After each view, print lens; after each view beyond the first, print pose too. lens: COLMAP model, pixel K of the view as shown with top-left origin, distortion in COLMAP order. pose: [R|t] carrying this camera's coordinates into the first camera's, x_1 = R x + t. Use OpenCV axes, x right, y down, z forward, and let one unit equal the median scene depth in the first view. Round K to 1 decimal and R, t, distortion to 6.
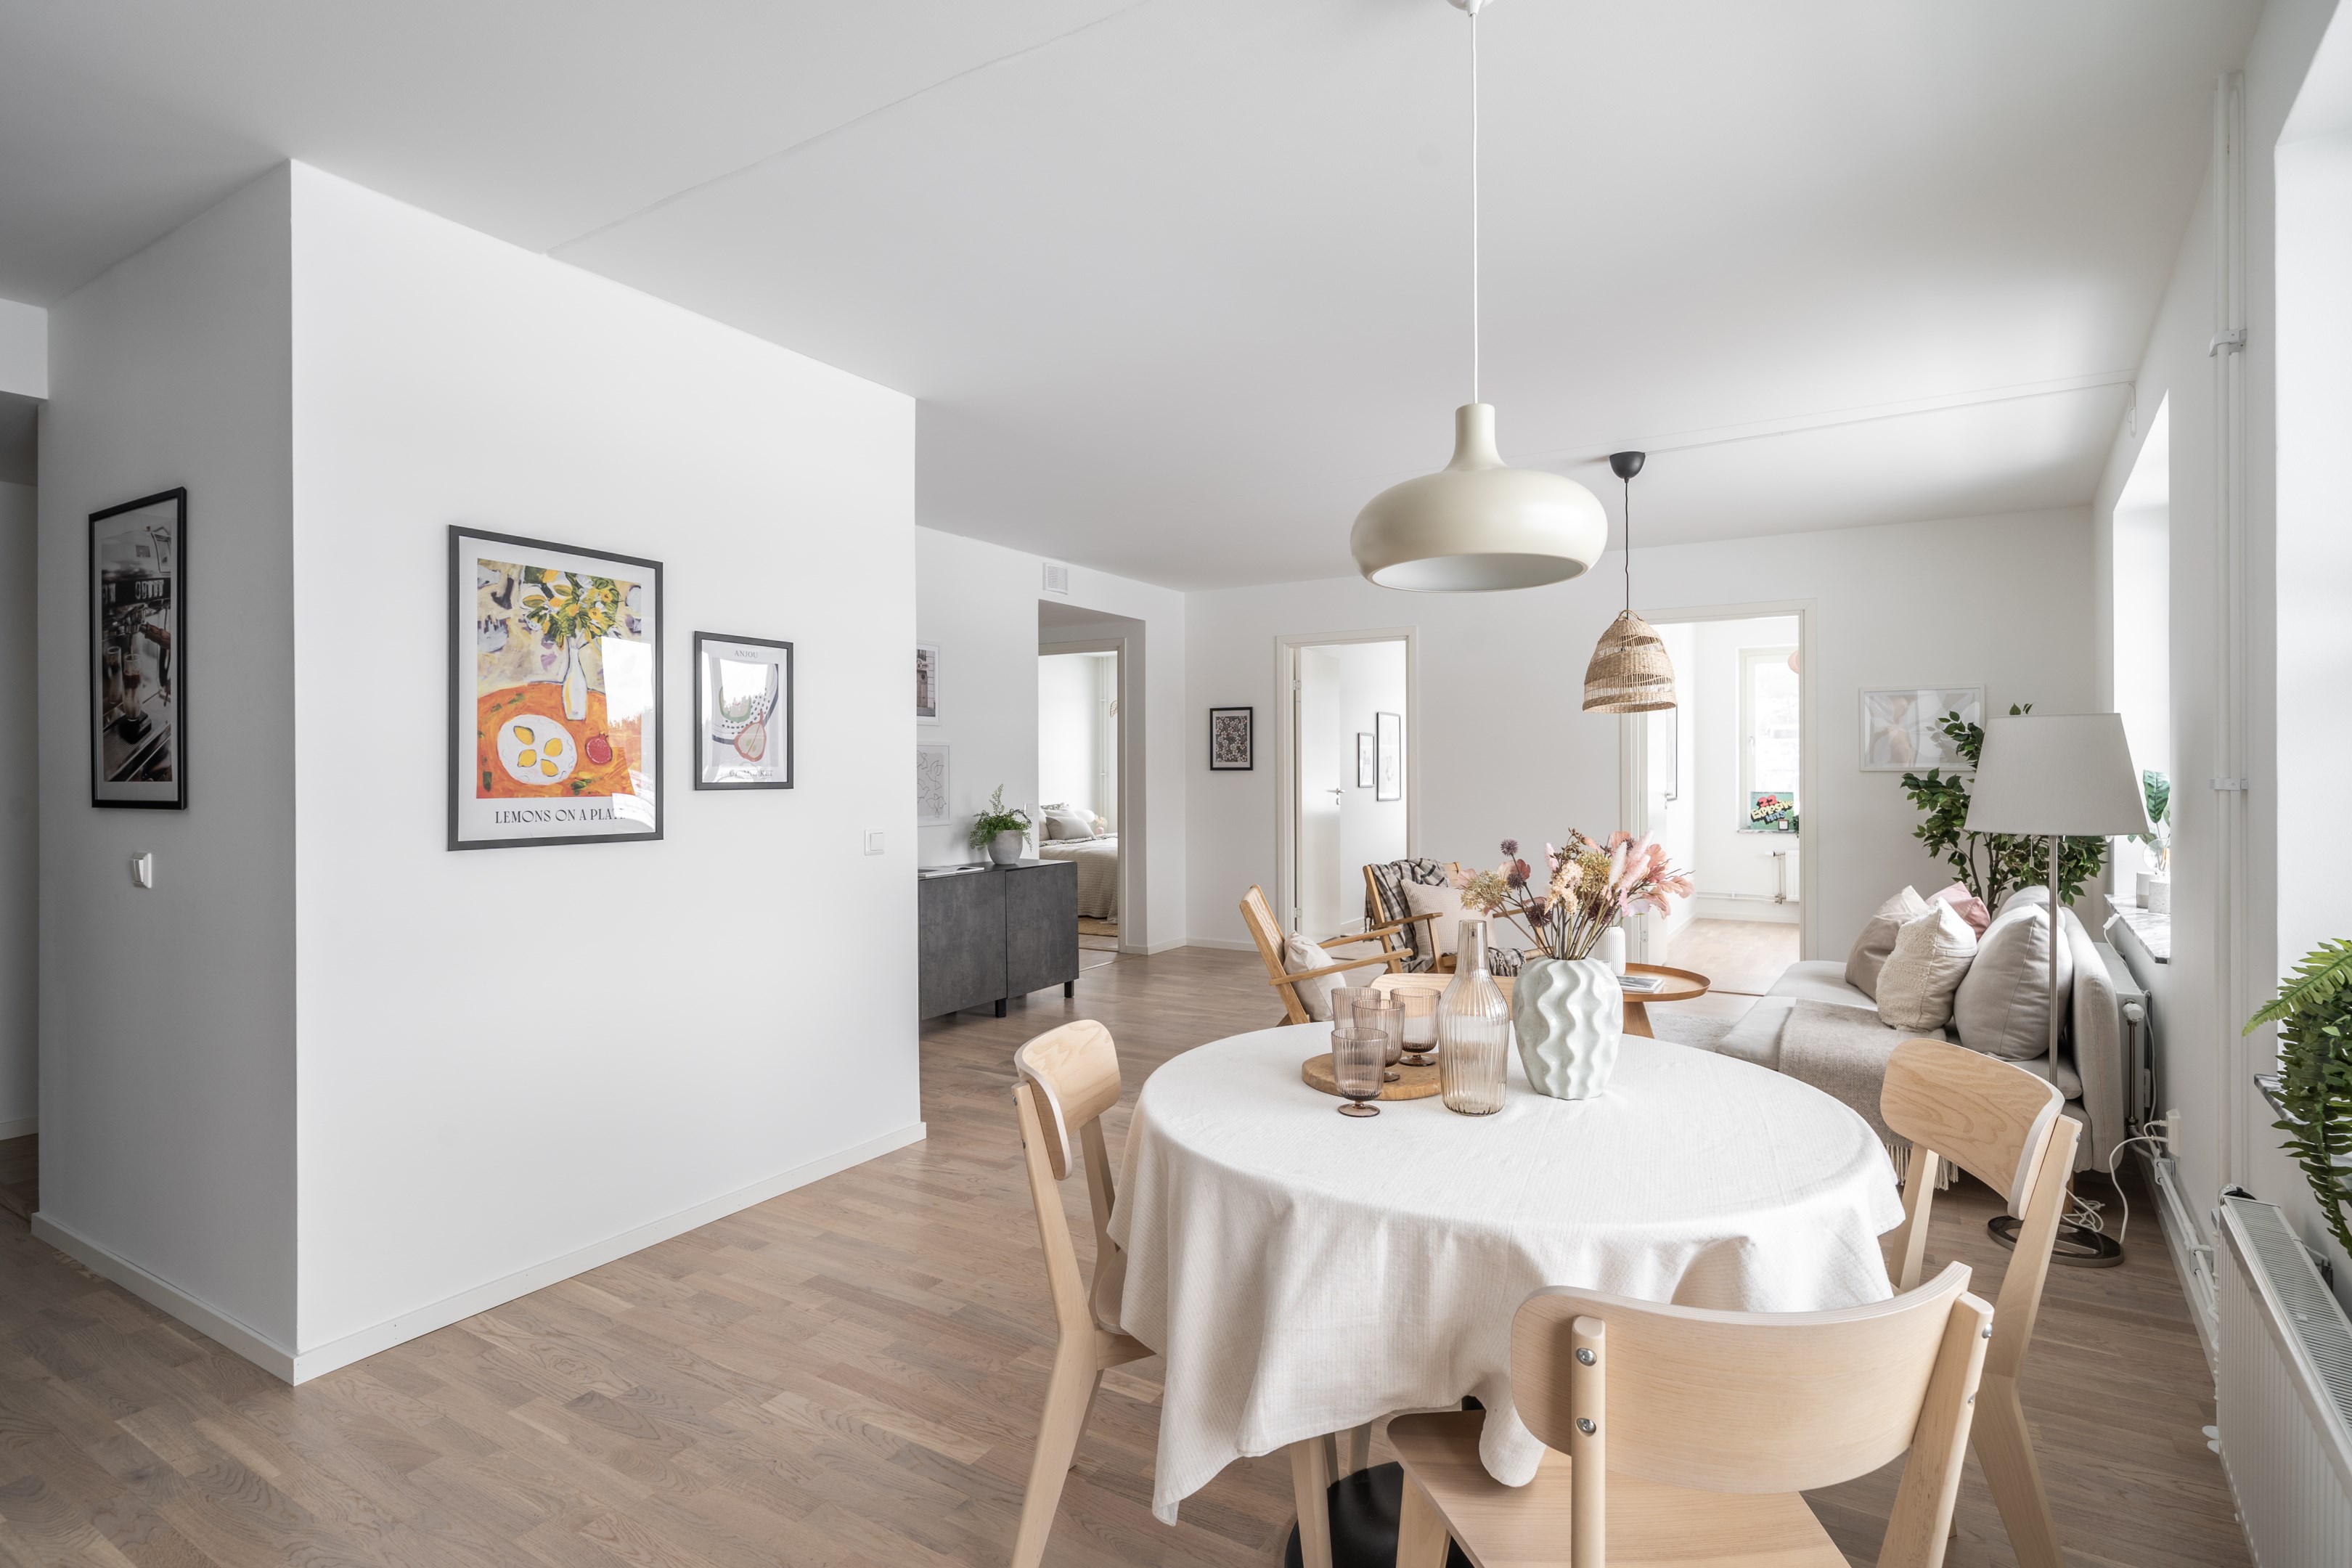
lens RADIAL K [[1158.9, 0, 1161.6], [0, 1158.9, 753.3], [0, 0, 1]] dist [0.000884, 0.001248]
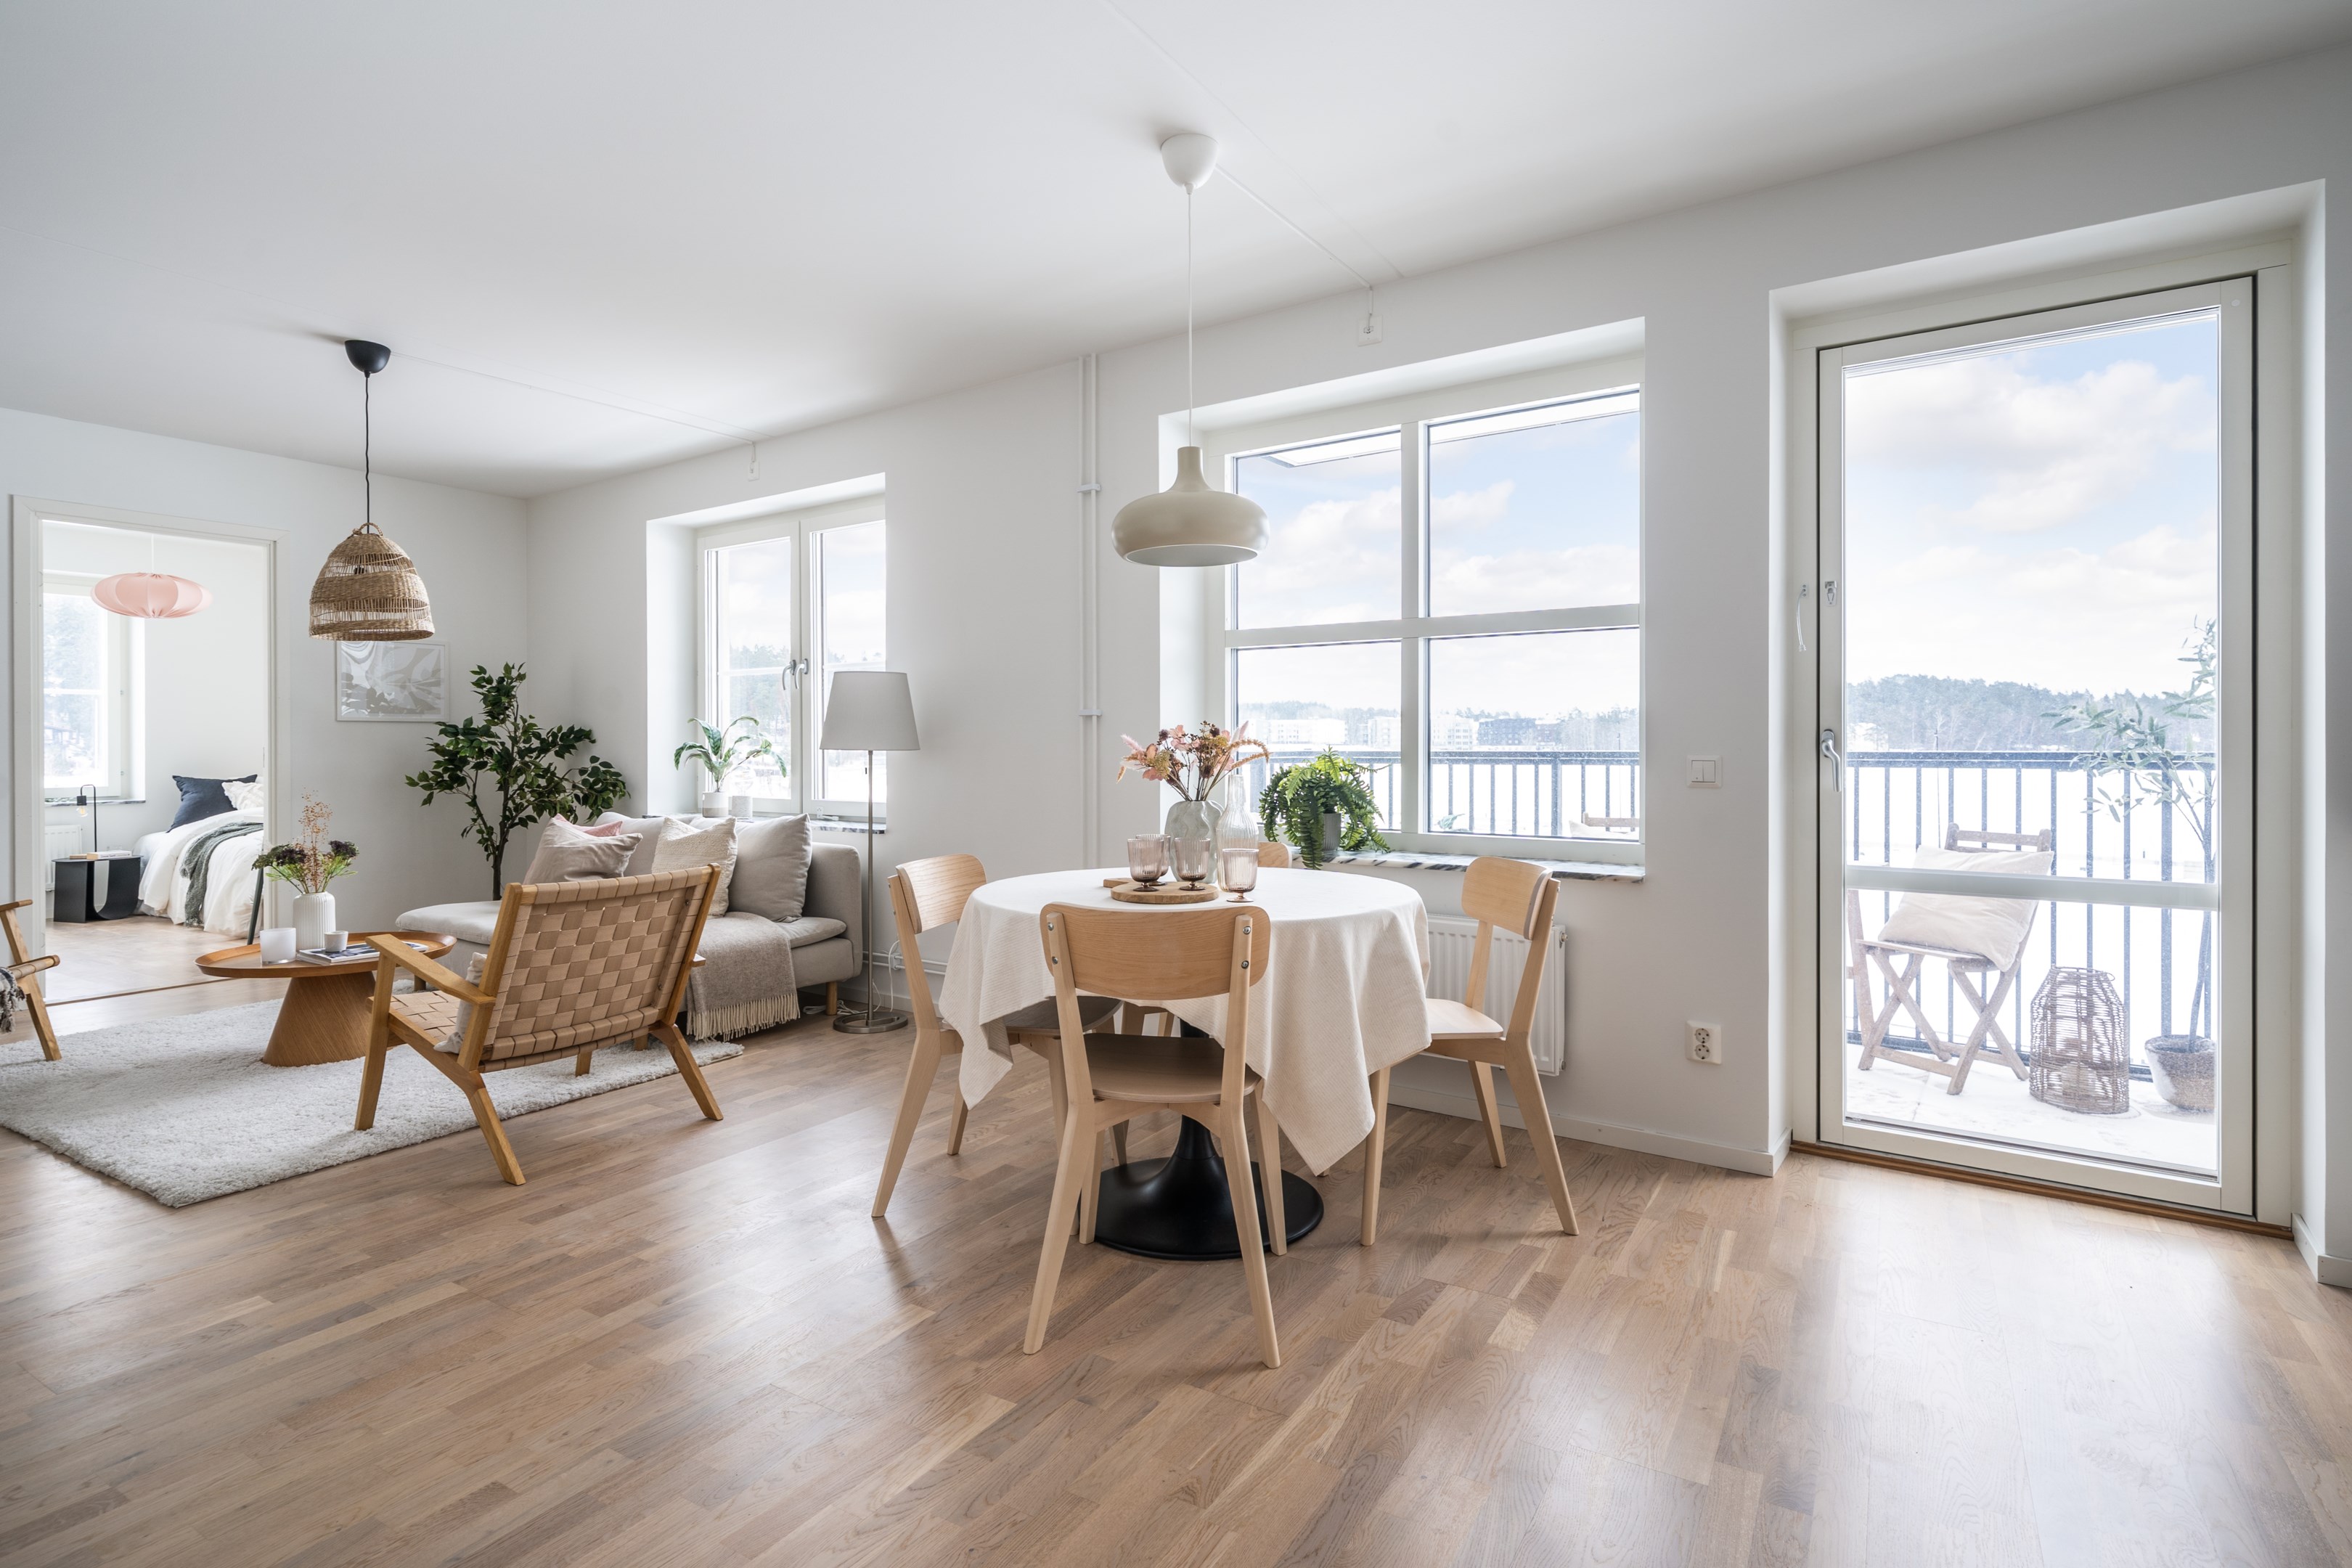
lens RADIAL K [[1158.9, 0, 1161.6], [0, 1158.9, 753.3], [0, 0, 1]] dist [0.000884, 0.001248]
pose [[-0.011593, 0.000048, 0.999933, -0.799940], [-0.020375, 0.999792, -0.000285, 0.063703], [-0.999725, -0.020376, -0.011589, 0.657922]]
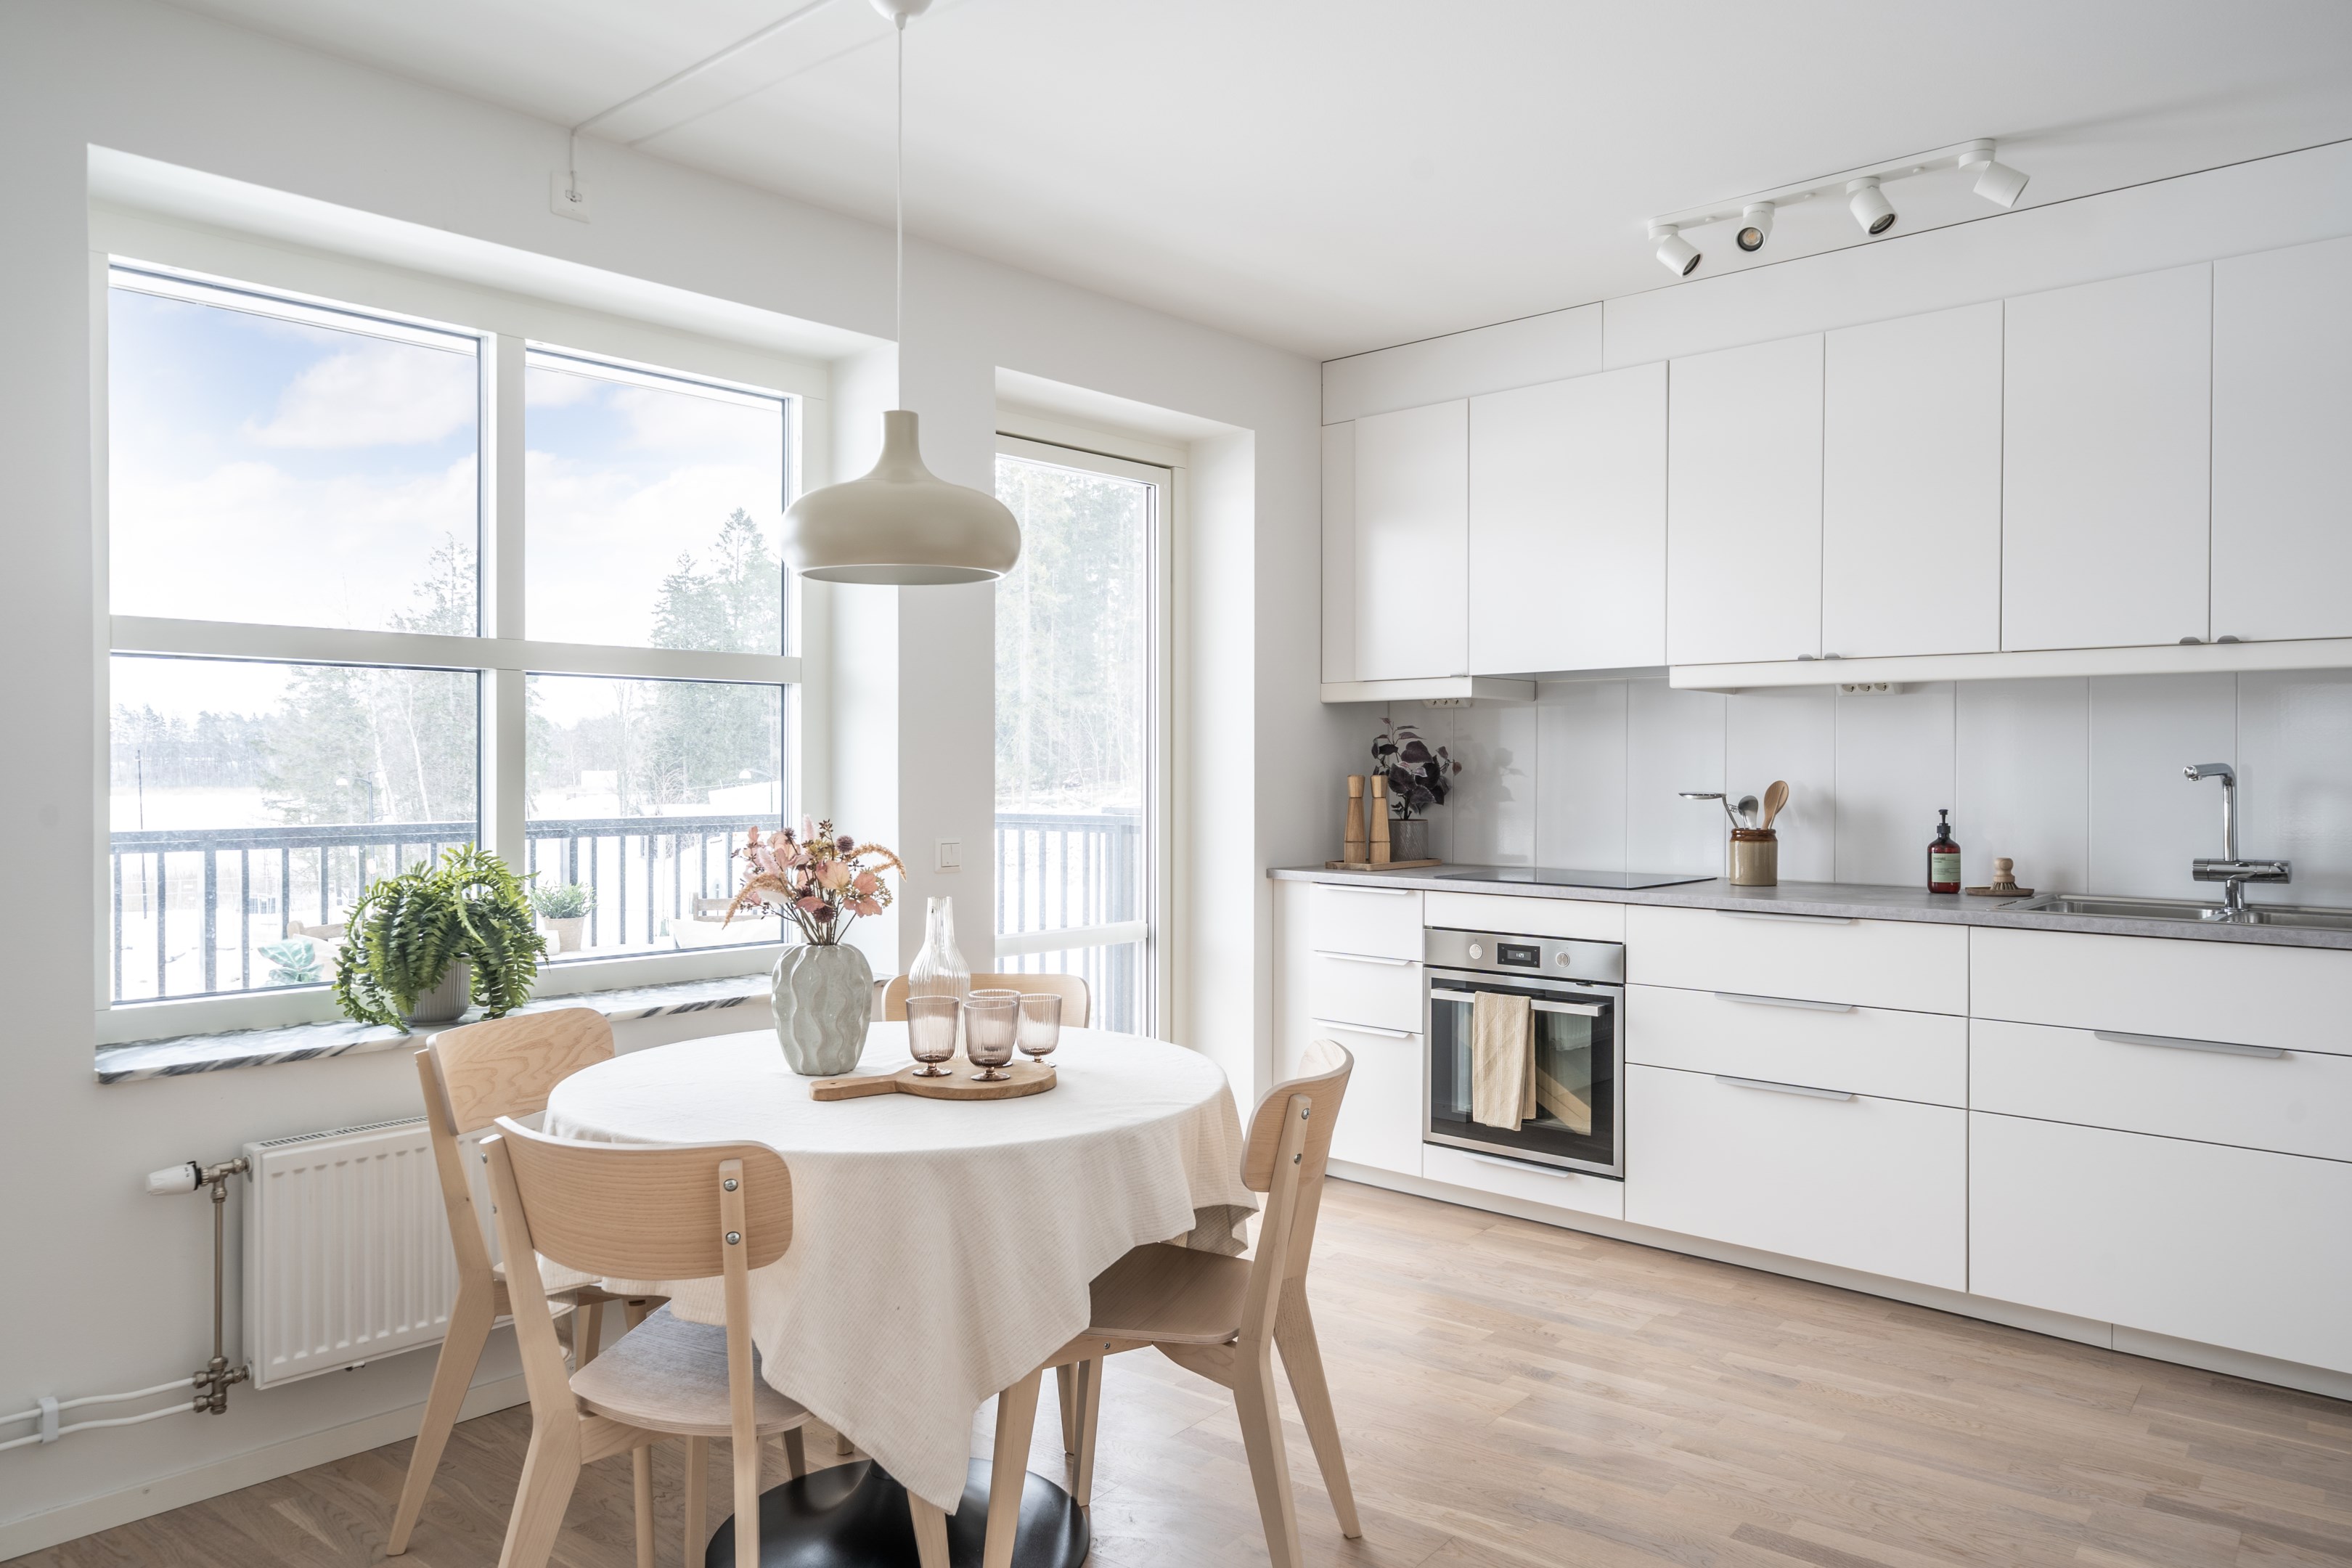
lens RADIAL K [[1580.2, 0, 1170.6], [0, 1580.2, 775.0], [0, 0, 1]] dist [-0.000910, 0.000147]
pose [[-0.992899, 0.005492, 0.118835, -0.083920], [0.004434, 0.999948, -0.009164, 0.019629], [-0.118879, -0.008572, -0.992872, 1.479690]]
